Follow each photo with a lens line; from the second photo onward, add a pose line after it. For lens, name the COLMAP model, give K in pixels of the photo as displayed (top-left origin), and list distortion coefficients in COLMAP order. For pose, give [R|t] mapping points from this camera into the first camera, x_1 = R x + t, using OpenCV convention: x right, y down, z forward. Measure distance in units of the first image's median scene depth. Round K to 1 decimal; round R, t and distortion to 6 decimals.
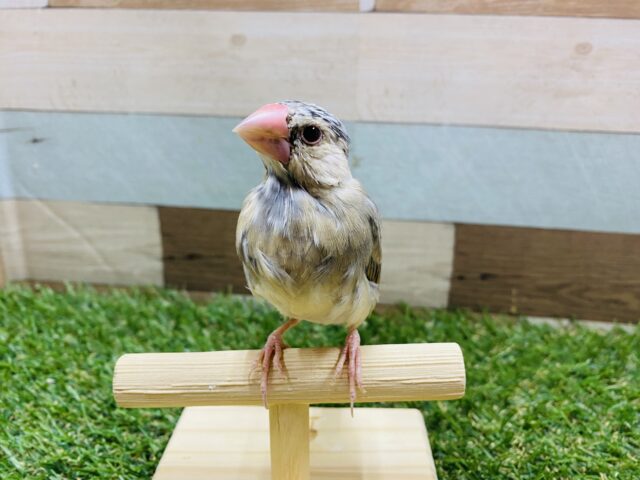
lens RADIAL K [[493.0, 0, 322.7], [0, 493.0, 243.3], [0, 0, 1]] dist [-0.018266, -0.002764]
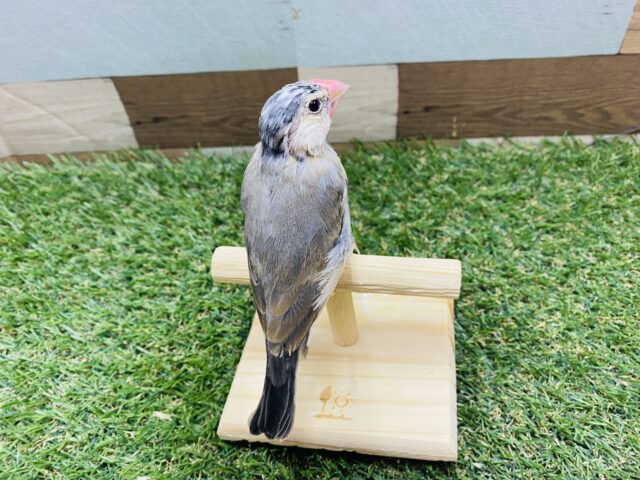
lens RADIAL K [[493.0, 0, 322.7], [0, 493.0, 243.3], [0, 0, 1]] dist [-0.018266, -0.002764]
pose [[0.991861, -0.126680, -0.012816, 0.075422], [0.117072, 0.867773, 0.482974, -0.229352], [-0.050062, -0.480543, 0.875541, -0.085660]]
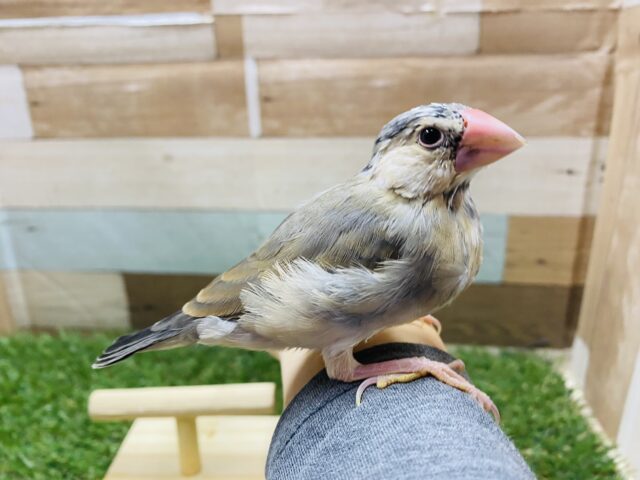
lens RADIAL K [[492.6, 0, 312.9], [0, 492.6, 237.8], [0, 0, 1]] dist [-0.013039, -0.002936]
pose [[0.998546, -0.047584, -0.025329, 0.245050], [0.047867, 0.998796, 0.010698, -0.167543], [0.024789, -0.011895, 0.999622, -0.368252]]
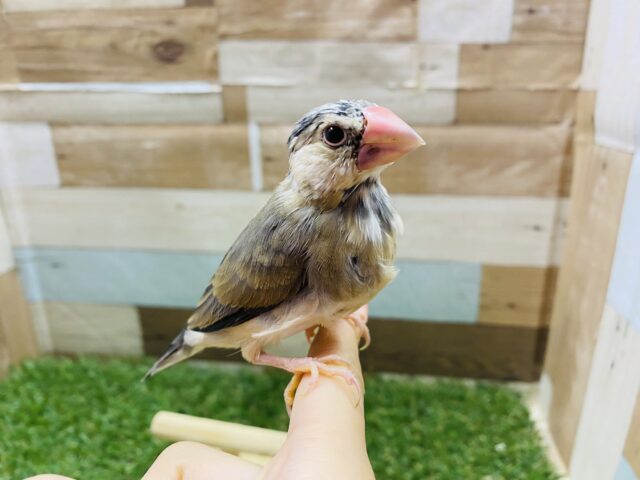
lens RADIAL K [[493.0, 0, 322.7], [0, 493.0, 243.3], [0, 0, 1]] dist [-0.018266, -0.002764]
pose [[0.999043, -0.031769, -0.030056, 0.302655], [0.032048, 0.999447, 0.008841, -0.273992], [0.029759, -0.009796, 0.999509, -0.518286]]
